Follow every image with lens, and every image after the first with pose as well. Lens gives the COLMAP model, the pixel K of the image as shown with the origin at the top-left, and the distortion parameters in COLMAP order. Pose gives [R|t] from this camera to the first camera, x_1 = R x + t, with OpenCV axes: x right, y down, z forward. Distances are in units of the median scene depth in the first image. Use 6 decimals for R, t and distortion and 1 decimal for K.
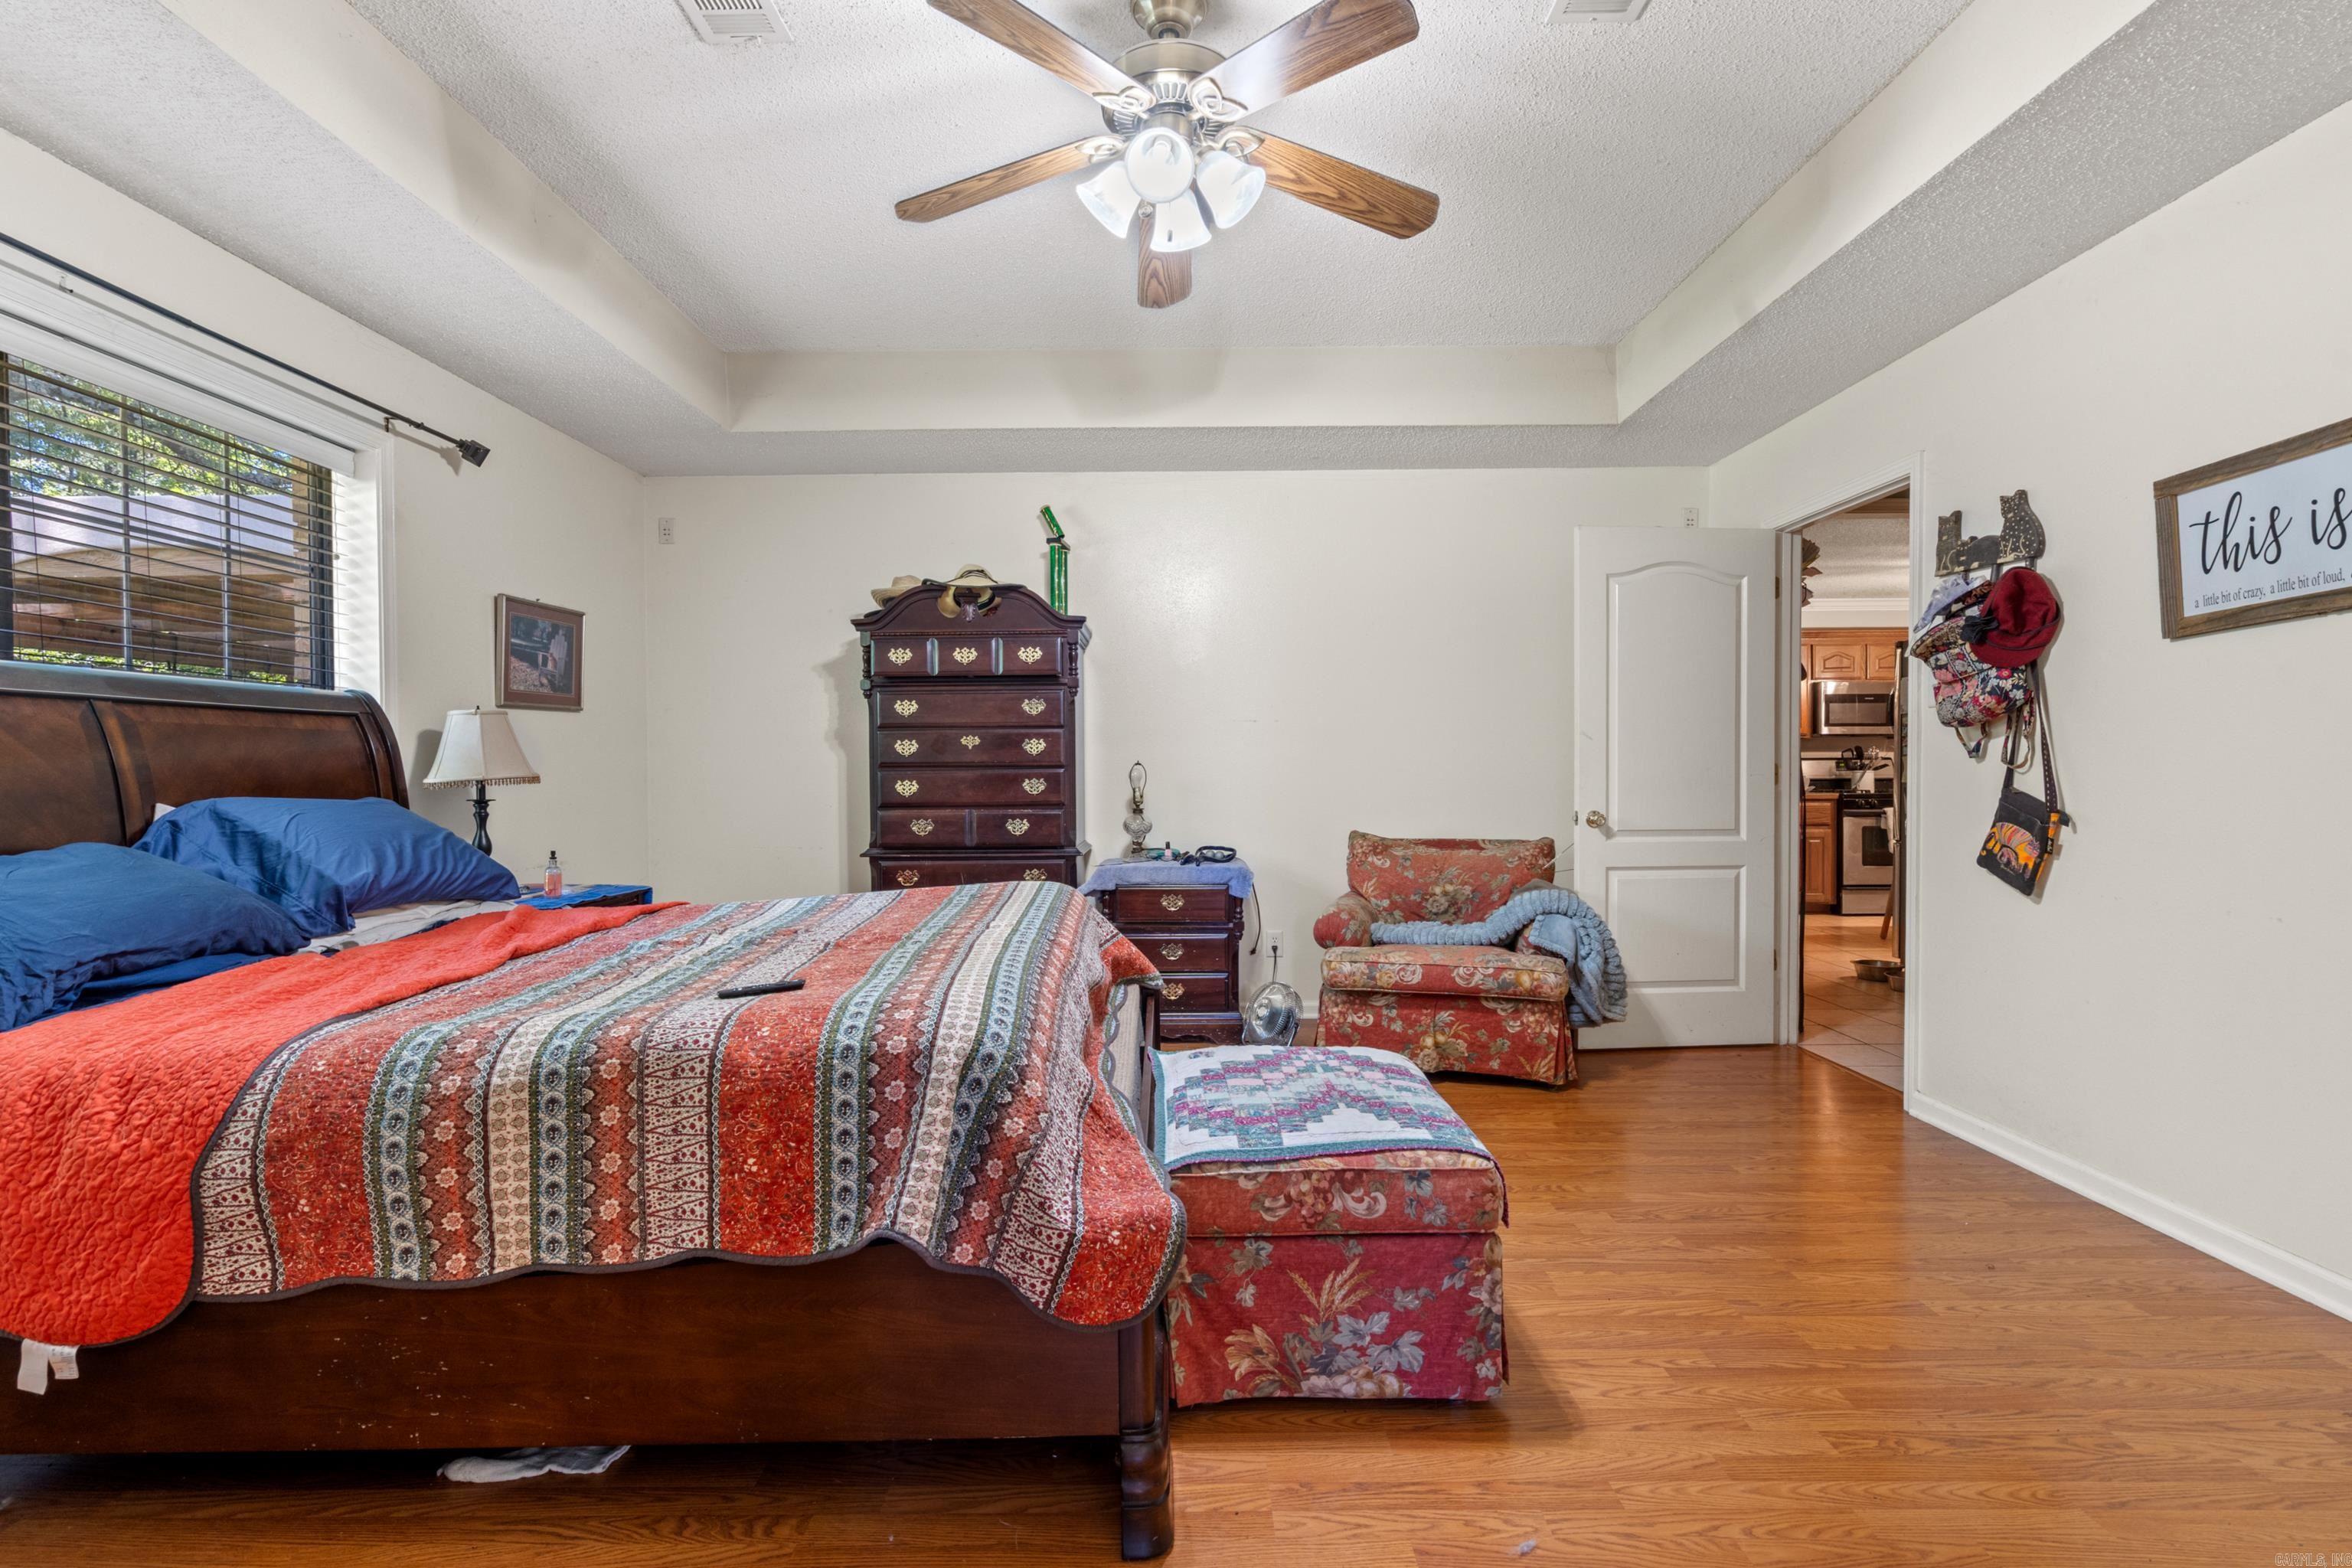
lens RADIAL K [[1075.6, 0, 1175.5], [0, 1075.6, 786.3], [0, 0, 1]] dist [-0.011614, 0.002140]
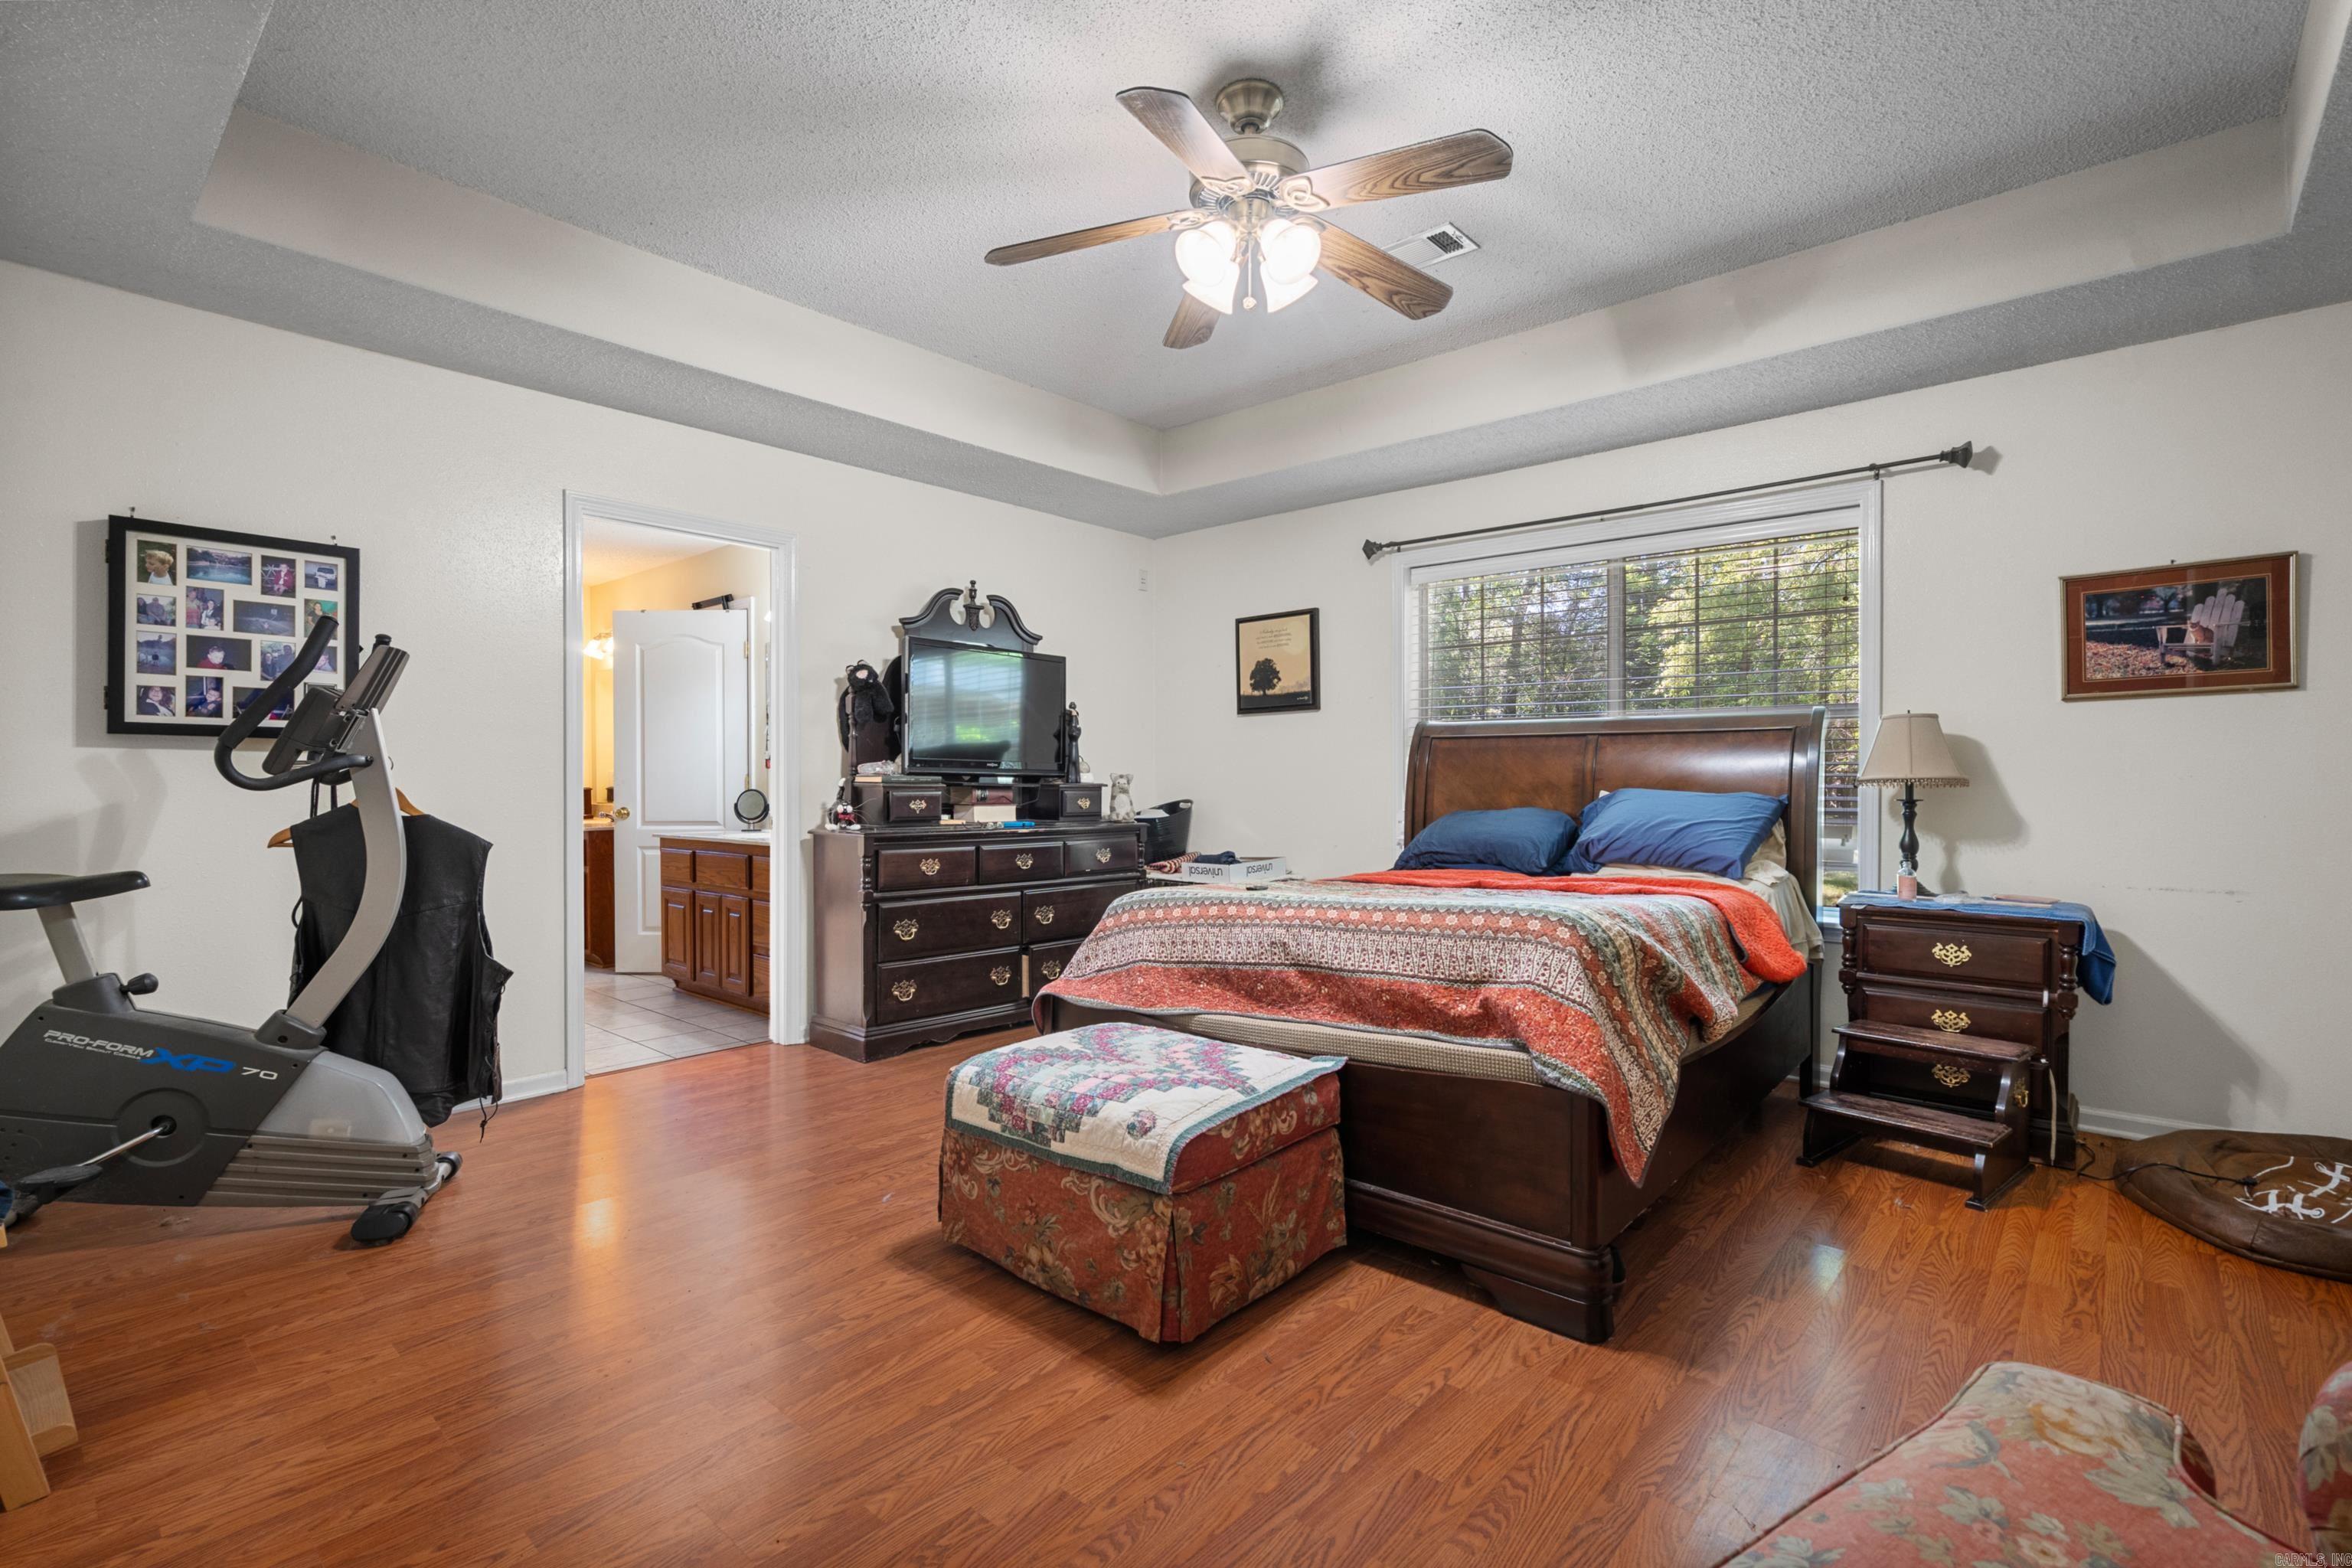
lens RADIAL K [[1075.6, 0, 1181.6], [0, 1075.6, 773.7], [0, 0, 1]] dist [-0.011614, 0.002140]
pose [[-0.664414, 0.007758, -0.747325, 0.707742], [-0.006286, 0.999853, 0.015969, -0.027526], [0.747339, 0.015307, -0.664267, 1.340879]]
